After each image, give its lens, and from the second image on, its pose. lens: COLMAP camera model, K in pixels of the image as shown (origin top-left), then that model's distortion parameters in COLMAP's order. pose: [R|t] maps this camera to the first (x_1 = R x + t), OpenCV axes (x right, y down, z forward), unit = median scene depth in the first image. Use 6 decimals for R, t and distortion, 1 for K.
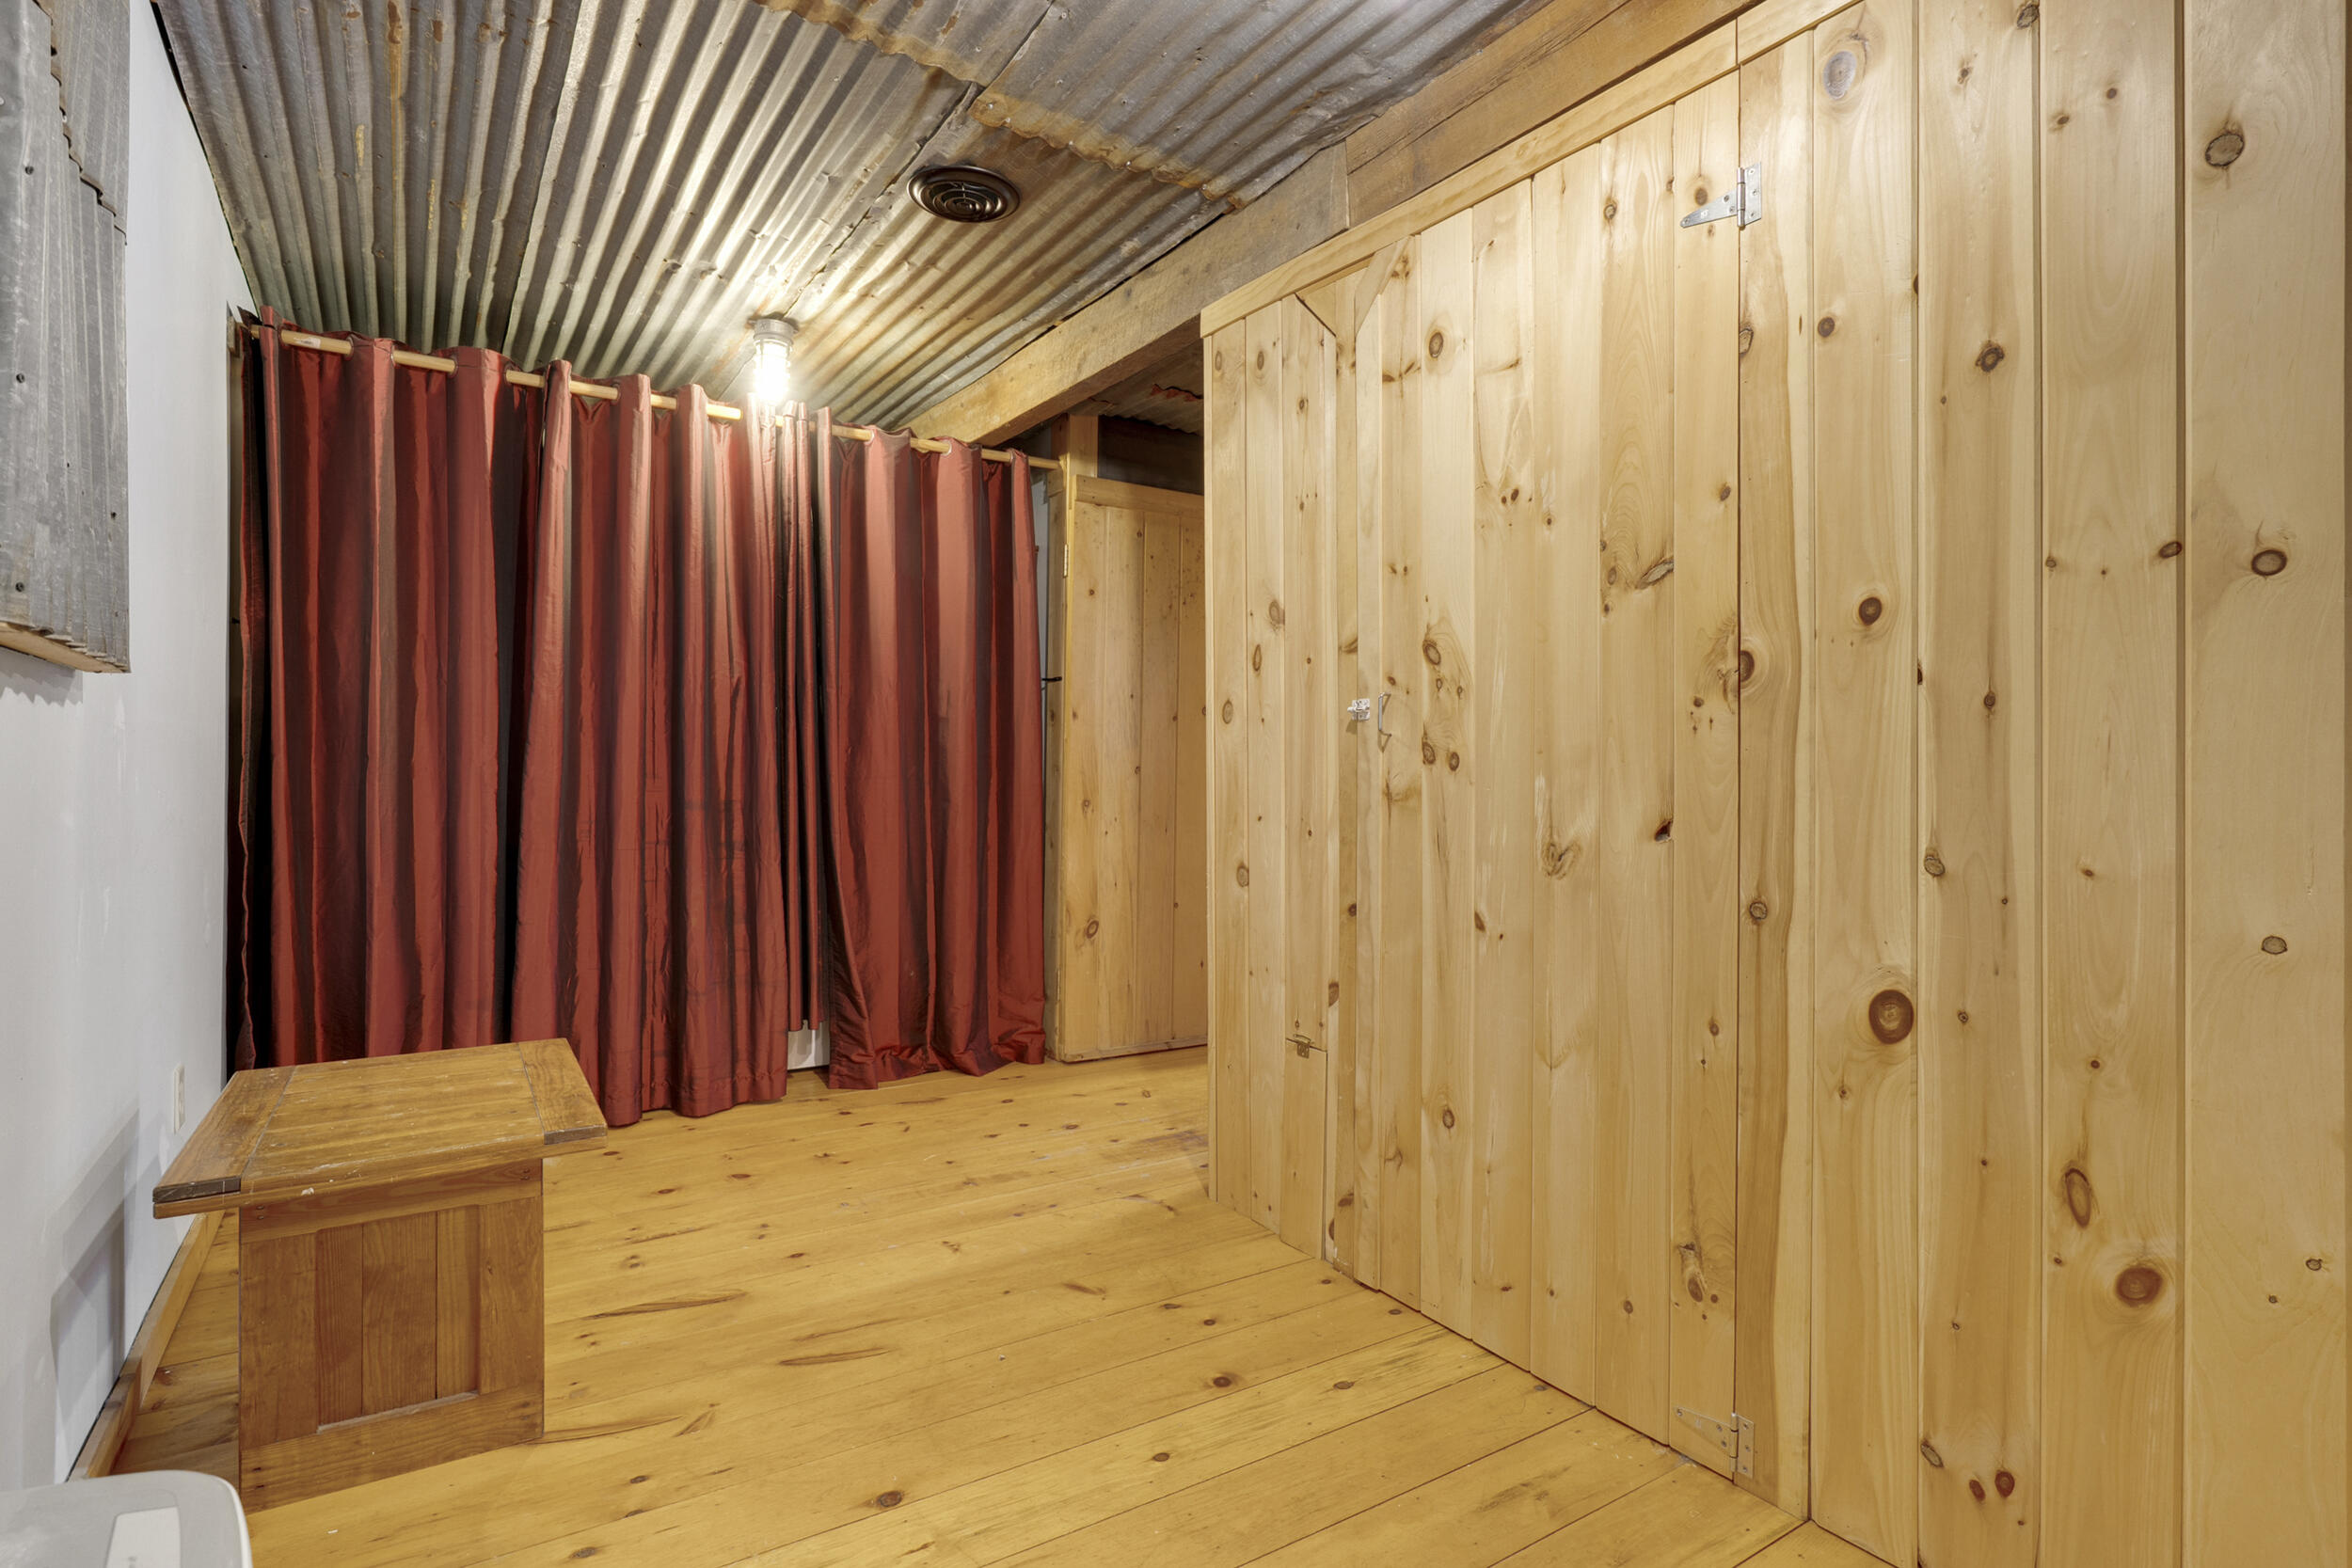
lens RADIAL K [[1166.6, 0, 1165.6], [0, 1166.6, 771.6], [0, 0, 1]] dist [-0.003427, 0.000002]
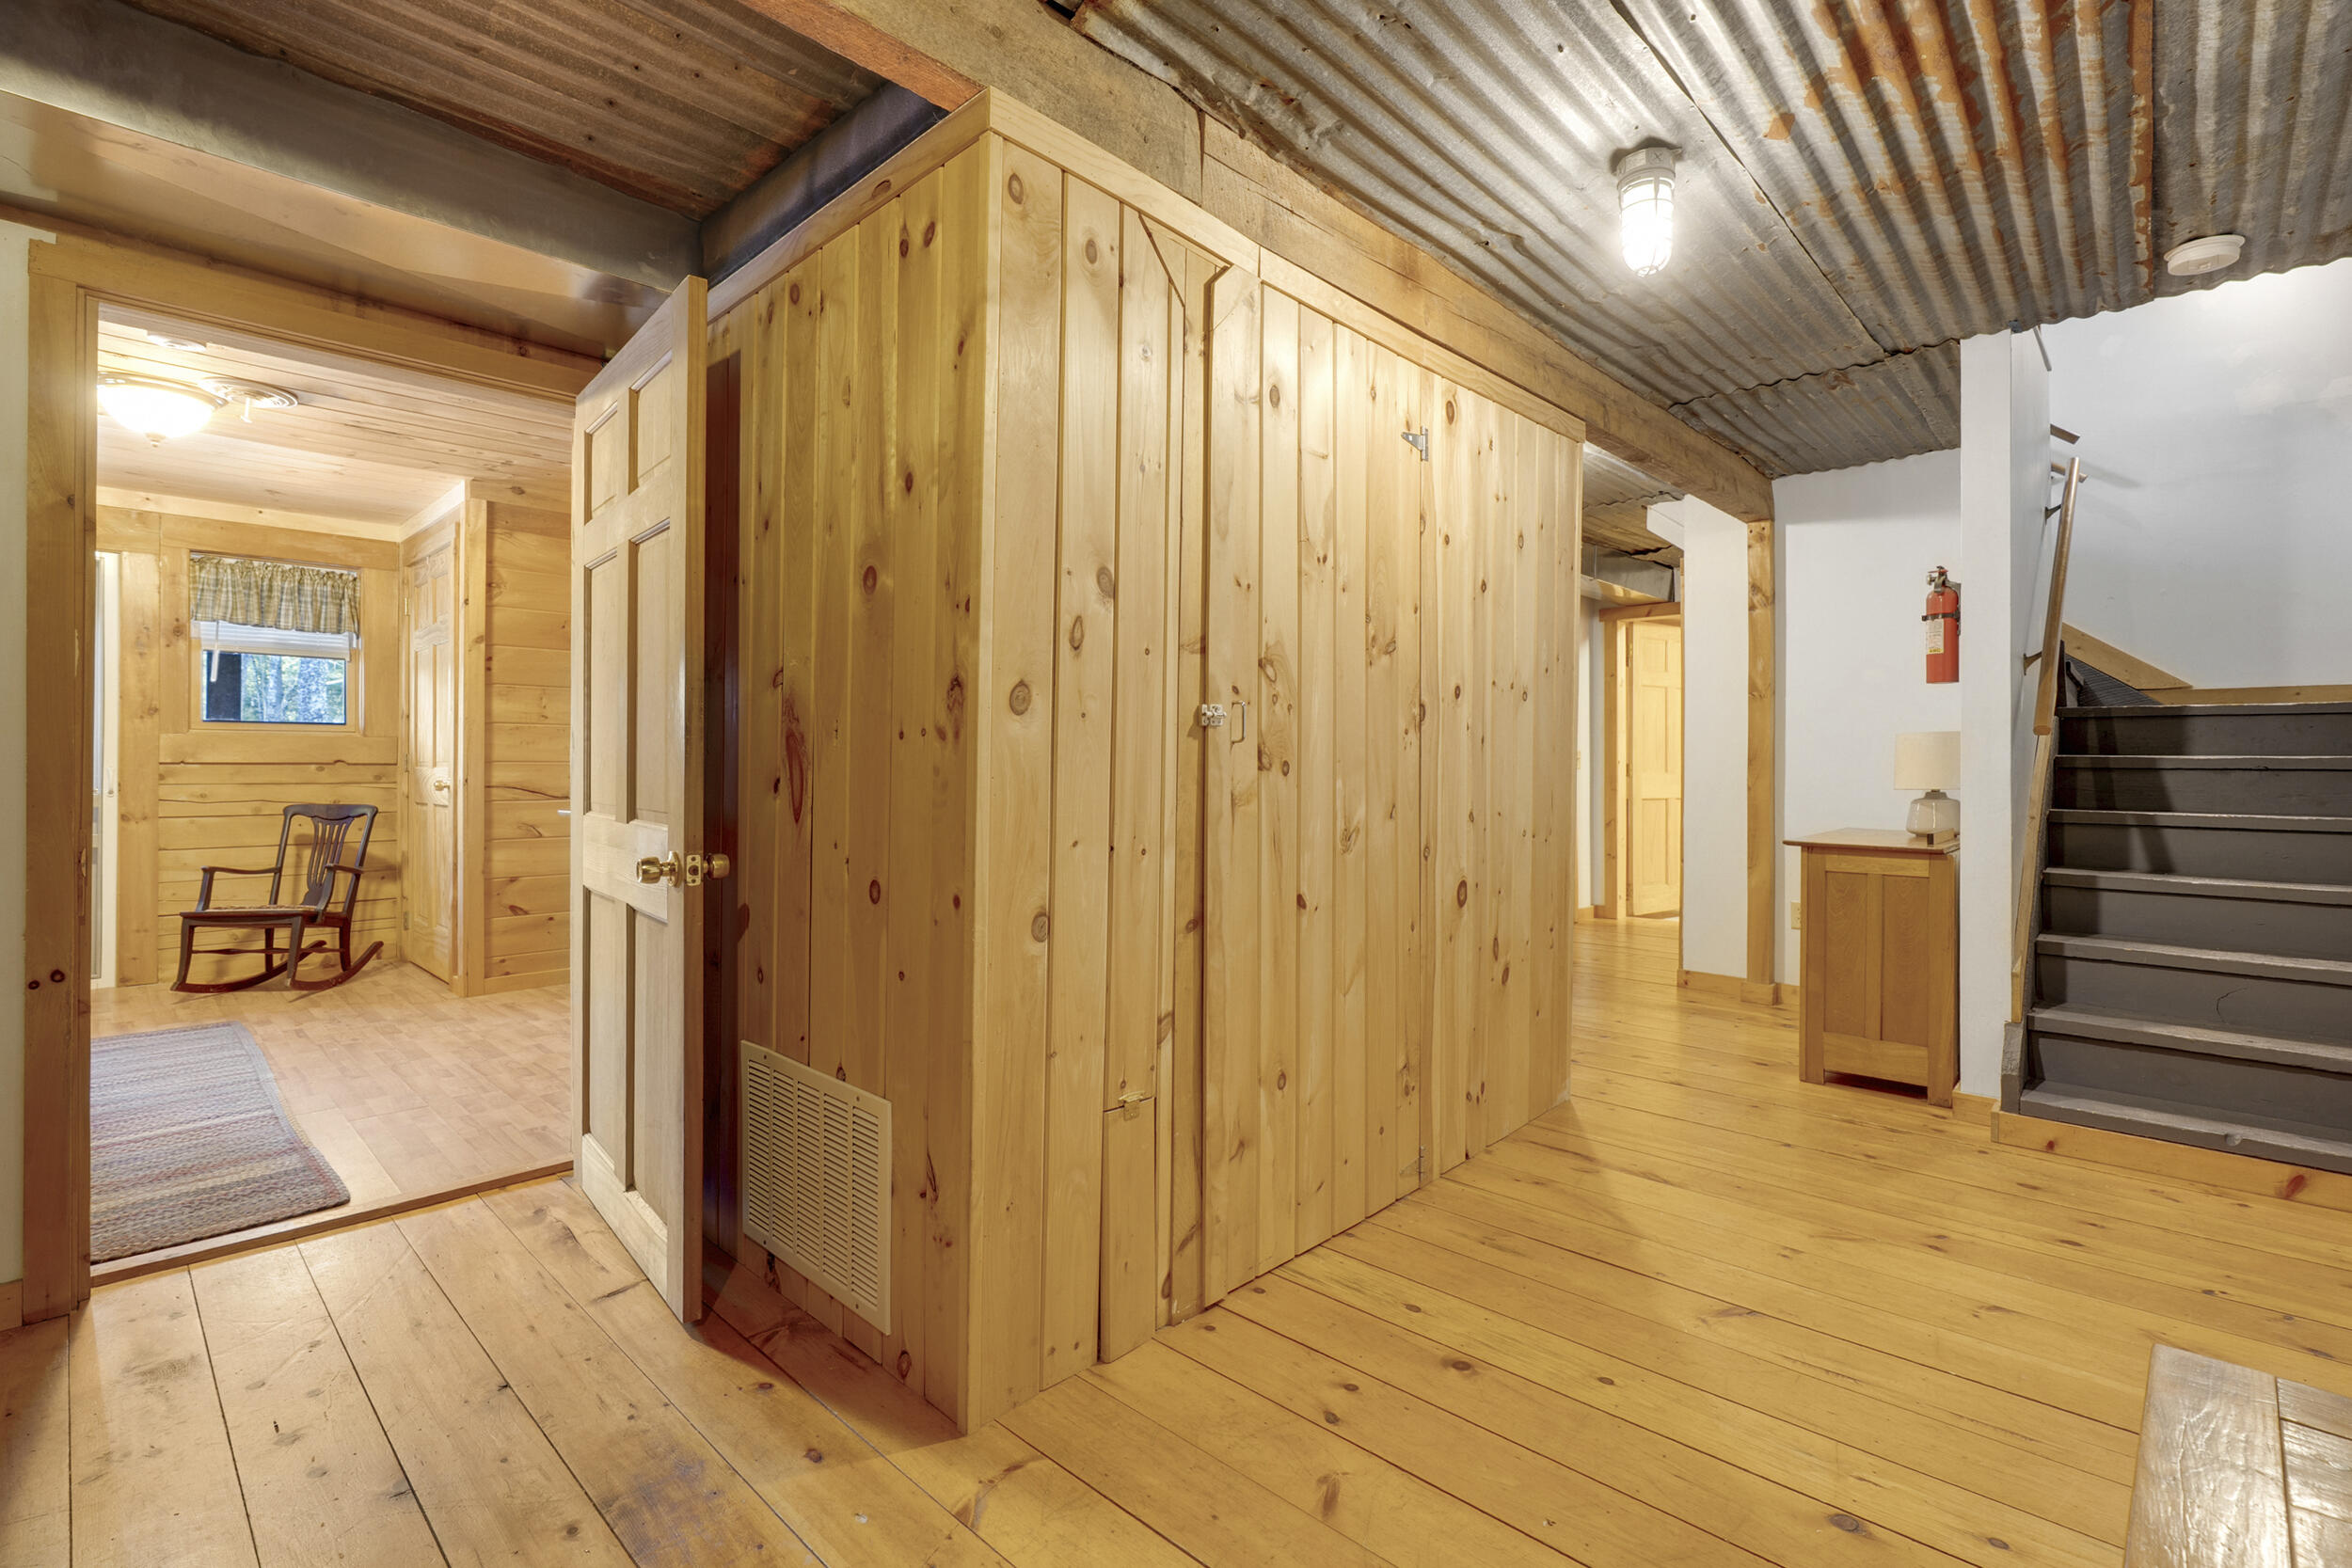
lens RADIAL K [[1060.2, 0, 1170.7], [0, 1060.2, 757.4], [0, 0, 1]] dist [-0.006513, 0.000216]
pose [[-0.227246, 0.000865, 0.973837, -0.745070], [0.003007, 0.999995, -0.000187, -0.019261], [-0.973833, 0.002886, -0.227248, 1.342940]]
